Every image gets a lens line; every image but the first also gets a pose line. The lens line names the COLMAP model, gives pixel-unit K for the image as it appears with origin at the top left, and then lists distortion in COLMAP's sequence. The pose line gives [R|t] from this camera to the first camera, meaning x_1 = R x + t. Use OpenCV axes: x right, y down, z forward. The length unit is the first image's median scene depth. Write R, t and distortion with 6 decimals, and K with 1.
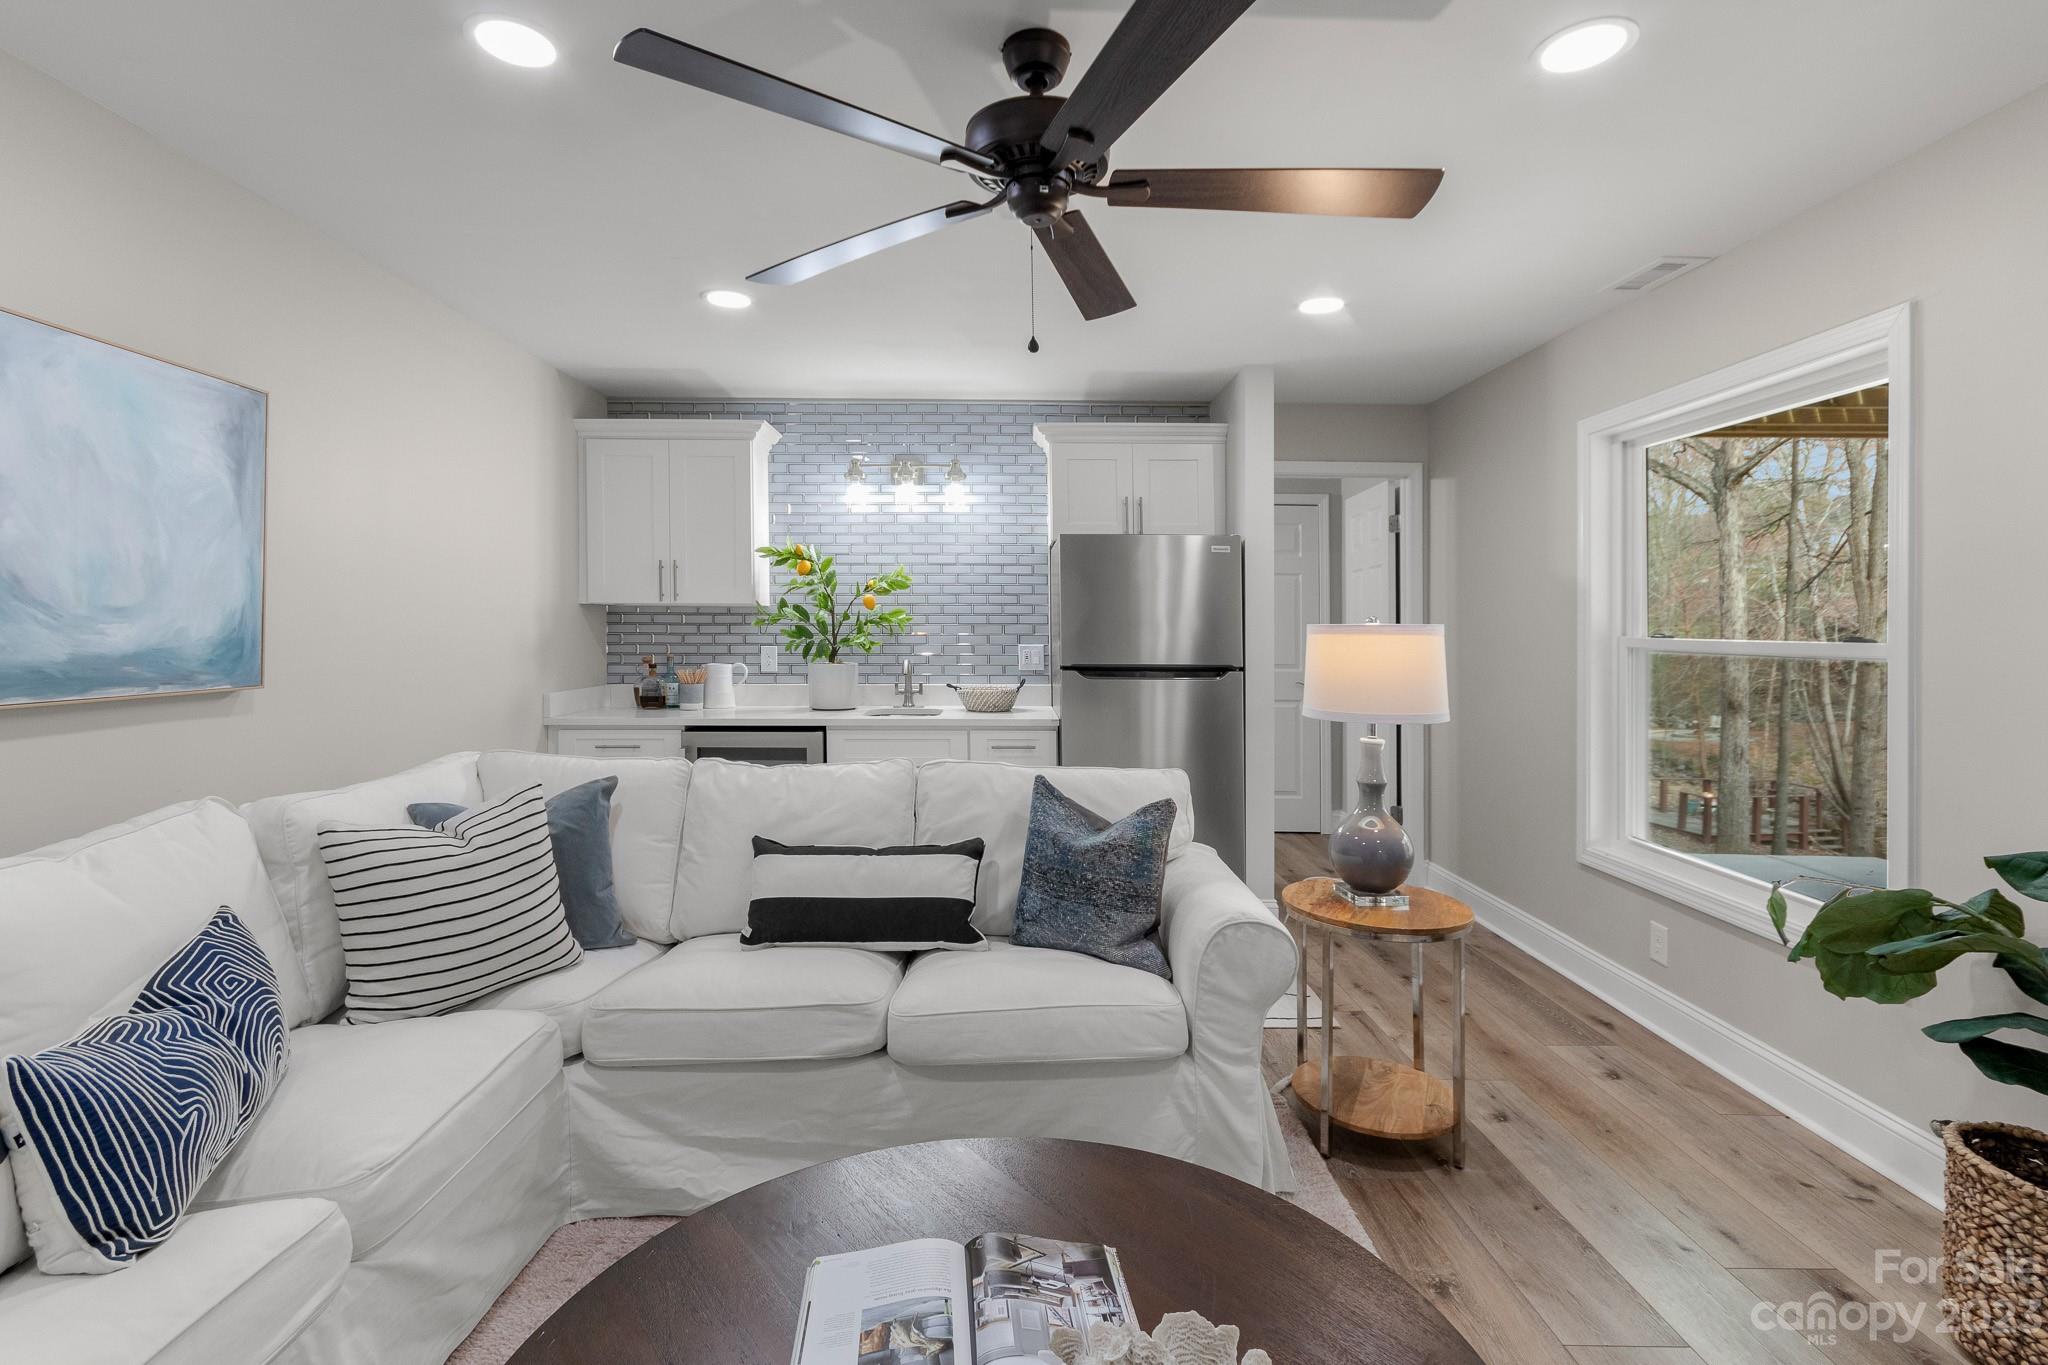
lens RADIAL K [[956.4, 0, 1020.7], [0, 956.4, 618.6], [0, 0, 1]] dist [0.011728, -0.000429]
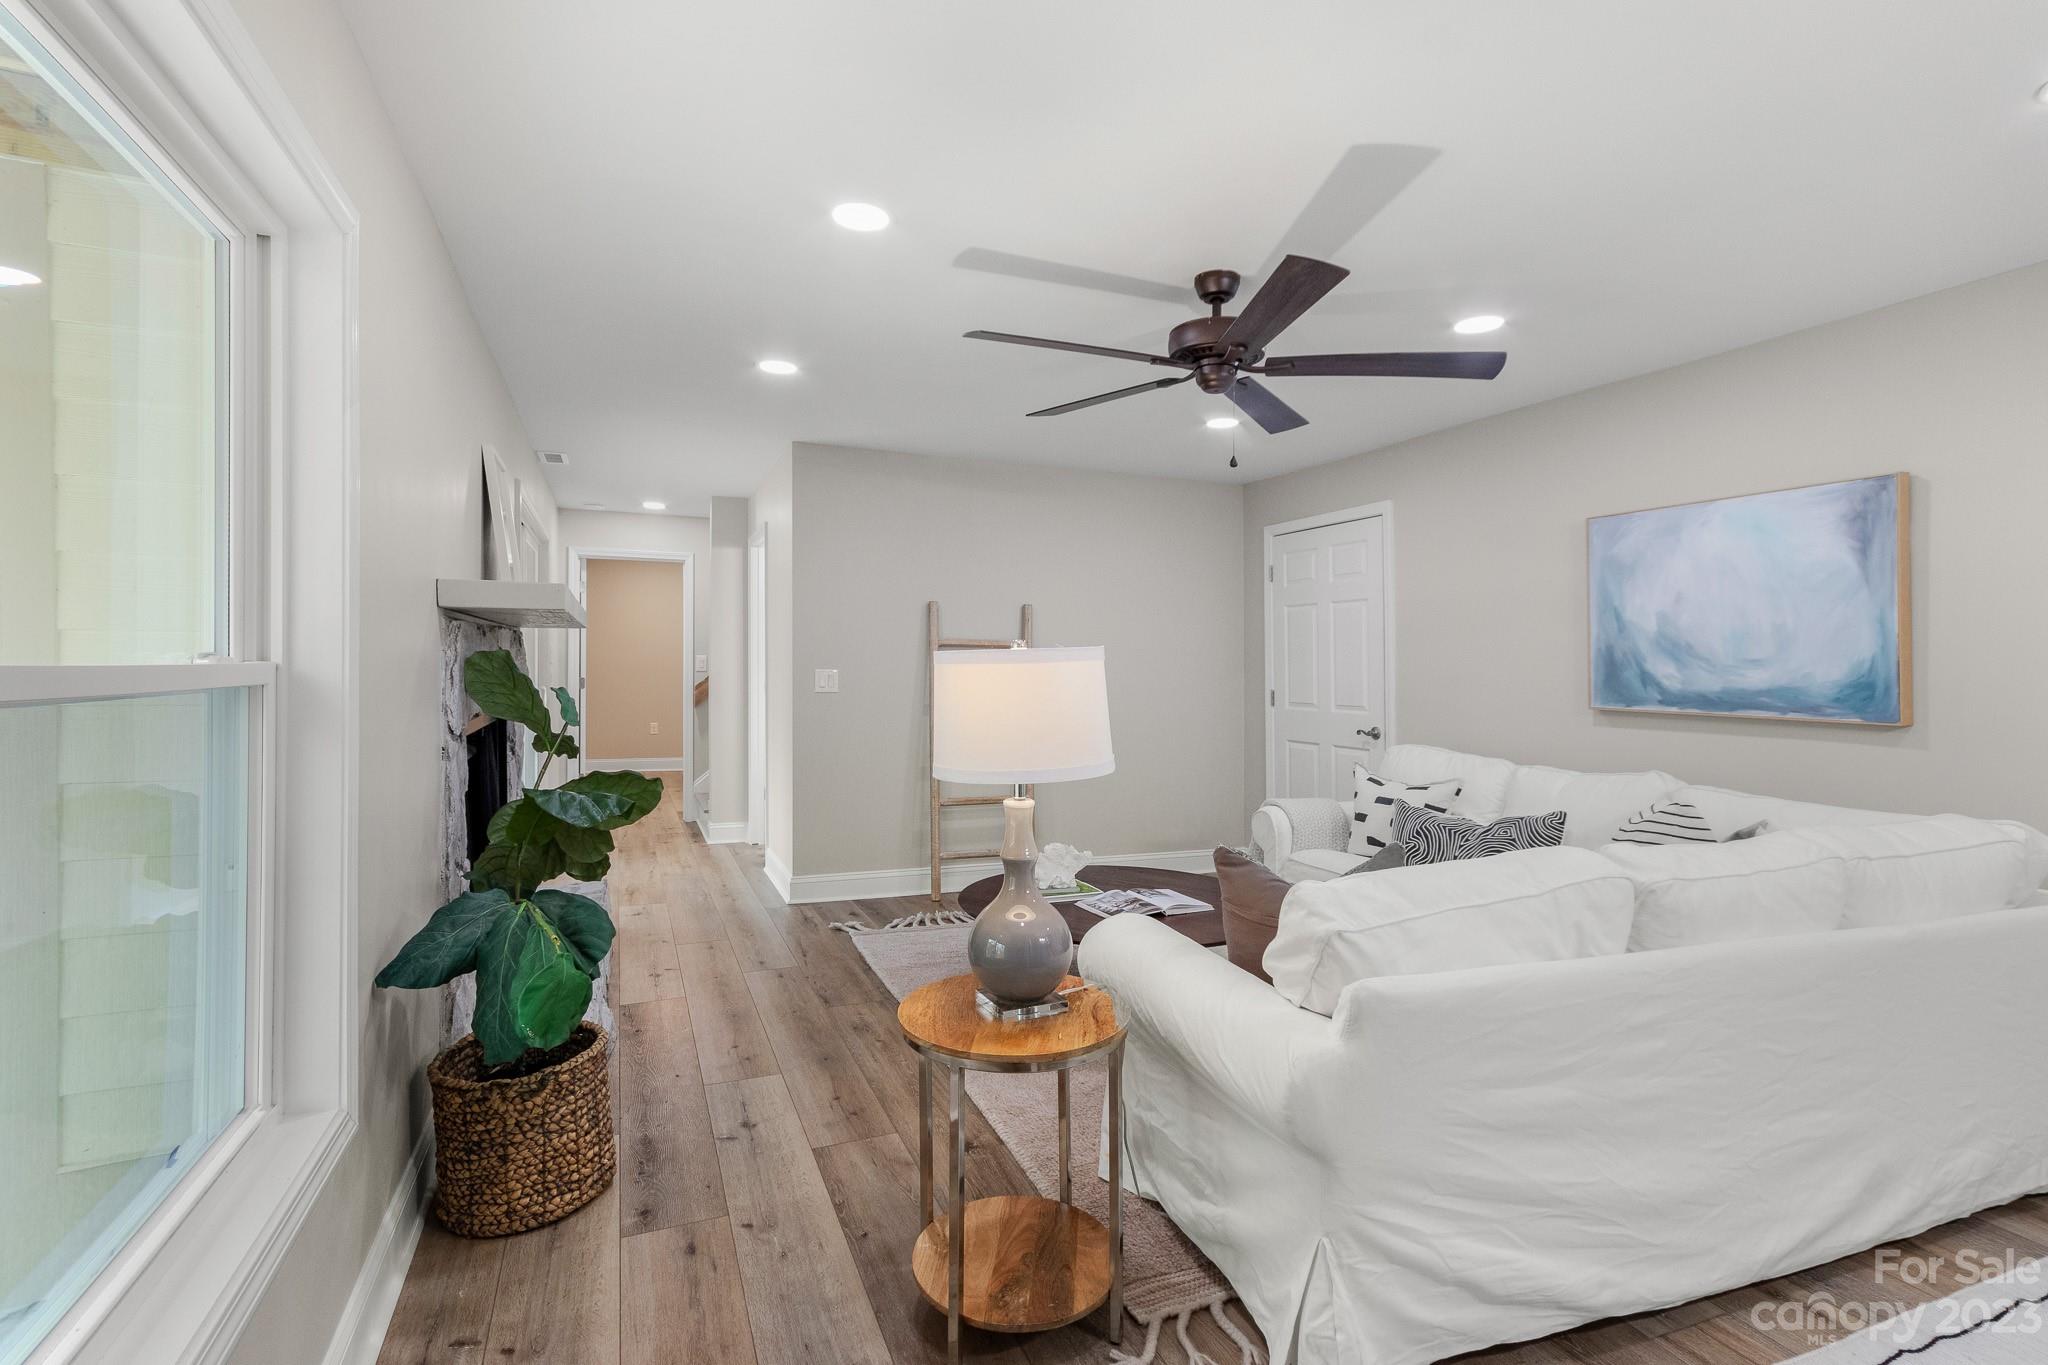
lens RADIAL K [[956.4, 0, 1010.9], [0, 956.4, 673.7], [0, 0, 1]] dist [0.011728, -0.000429]
pose [[-0.930339, -0.010874, -0.366539, 0.391478], [-0.012616, 0.999918, 0.002358, 0.011821], [0.366483, 0.006818, -0.930400, 1.023538]]
